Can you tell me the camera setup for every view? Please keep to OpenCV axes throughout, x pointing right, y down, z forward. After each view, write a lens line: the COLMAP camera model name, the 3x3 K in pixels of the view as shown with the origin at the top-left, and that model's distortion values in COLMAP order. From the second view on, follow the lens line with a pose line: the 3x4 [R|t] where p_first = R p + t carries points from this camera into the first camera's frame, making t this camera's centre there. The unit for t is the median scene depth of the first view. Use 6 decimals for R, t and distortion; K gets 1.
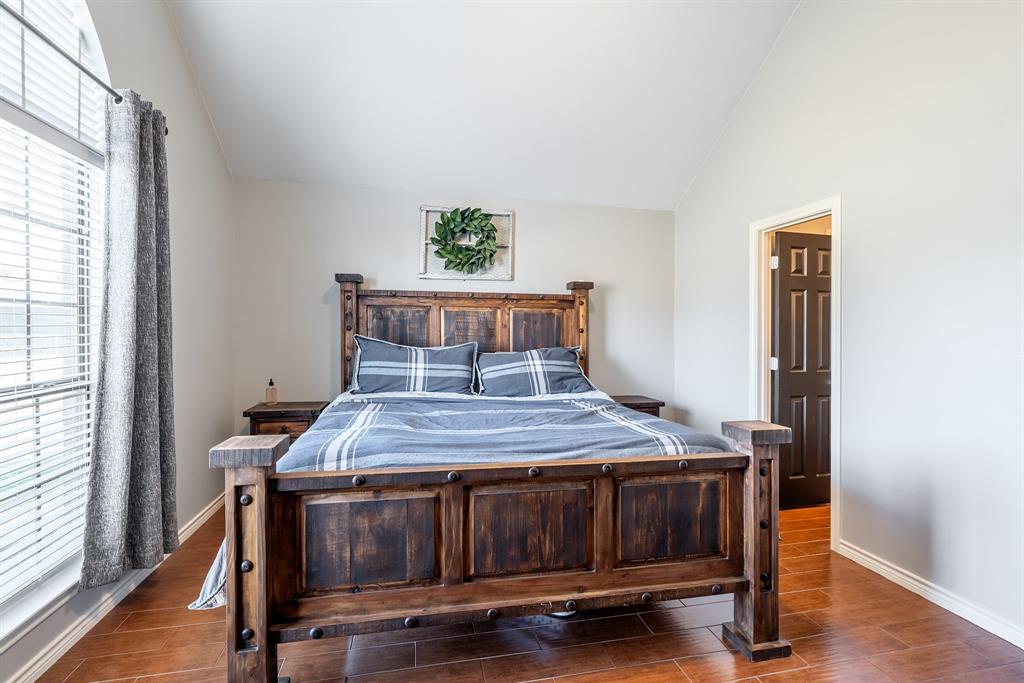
lens RADIAL K [[460.1, 0, 512.0], [0, 460.1, 341.5], [0, 0, 1]] dist [0.000988, 0.000082]
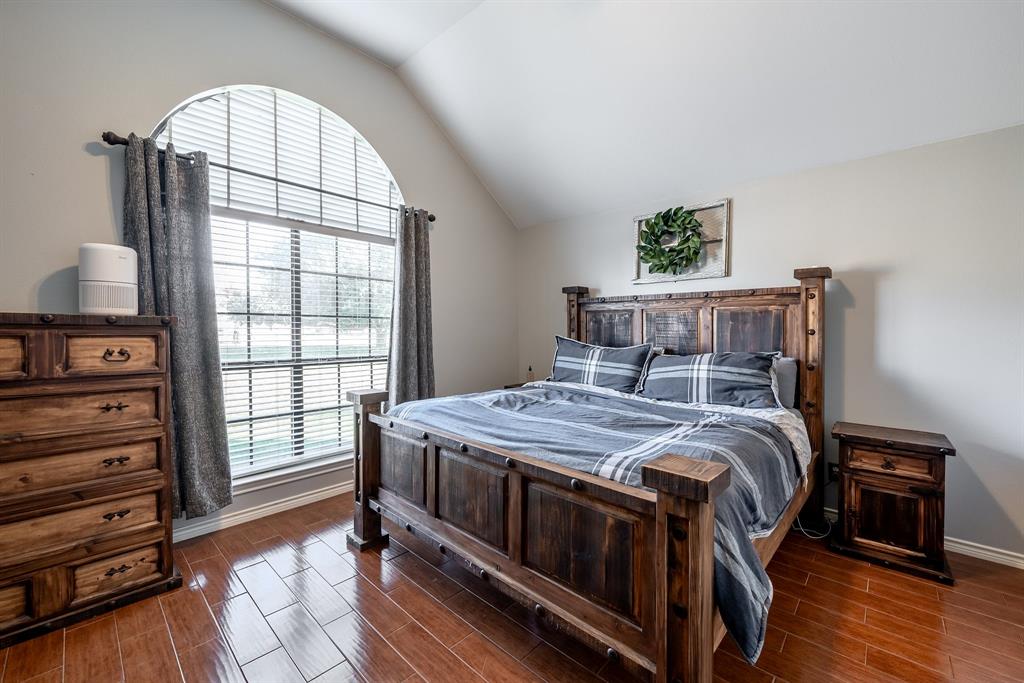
lens RADIAL K [[408.0, 0, 512.0], [0, 408.0, 341.5], [0, 0, 1]] dist [-0.014165, -0.000039]
pose [[0.572305, 0.017993, -0.819844, 0.444432], [-0.023109, 0.999716, 0.005810, -0.000510], [0.819715, 0.015621, 0.572558, 0.221413]]
